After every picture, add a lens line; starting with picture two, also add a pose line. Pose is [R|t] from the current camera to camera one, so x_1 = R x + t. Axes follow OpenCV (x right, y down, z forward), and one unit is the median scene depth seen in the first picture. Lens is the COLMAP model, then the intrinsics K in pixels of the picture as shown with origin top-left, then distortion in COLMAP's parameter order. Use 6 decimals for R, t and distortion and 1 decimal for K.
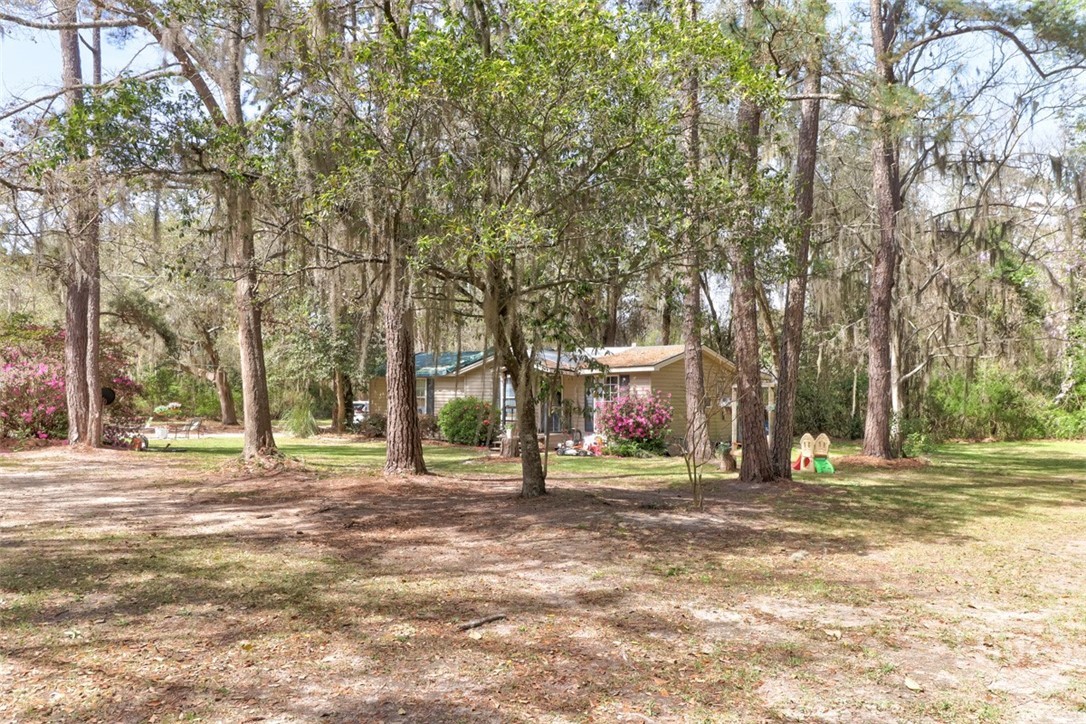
lens RADIAL K [[862.4, 0, 546.0], [0, 862.4, 366.0], [0, 0, 1]] dist [-0.007306, -0.000394]
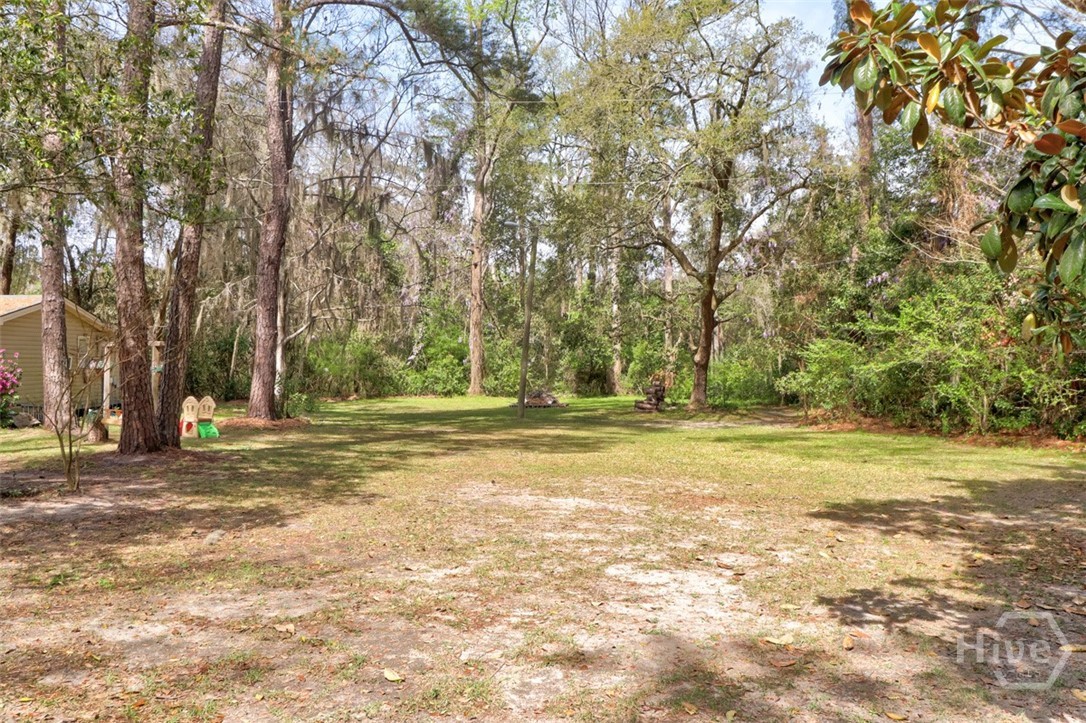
lens RADIAL K [[862.4, 0, 549.5], [0, 862.4, 354.5], [0, 0, 1]] dist [-0.007306, -0.000394]
pose [[0.759805, 0.005279, 0.650130, -0.009094], [-0.025860, 0.999421, 0.022107, 0.003231], [-0.649637, -0.033609, 0.759501, 0.058528]]
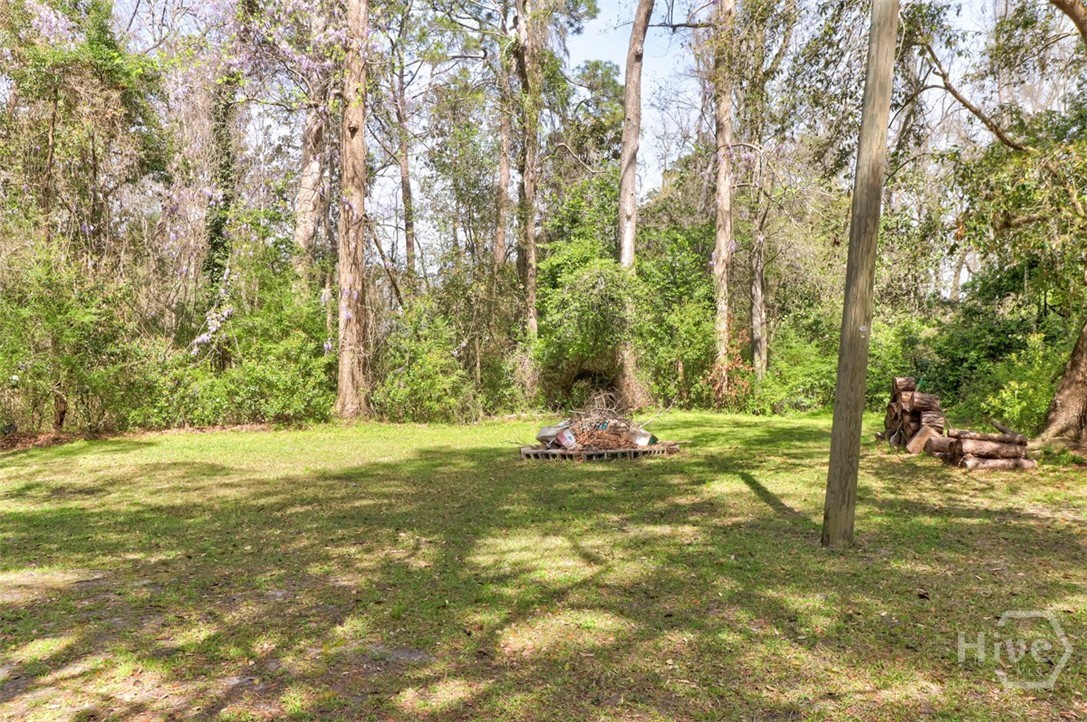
lens RADIAL K [[863.2, 0, 544.2], [0, 863.2, 364.4], [0, 0, 1]] dist [-0.007306, -0.000394]
pose [[0.587025, -0.000220, 0.809569, 0.984313], [-0.020278, 0.999682, 0.014976, 0.121048], [-0.809315, -0.025208, 0.586834, 1.732576]]
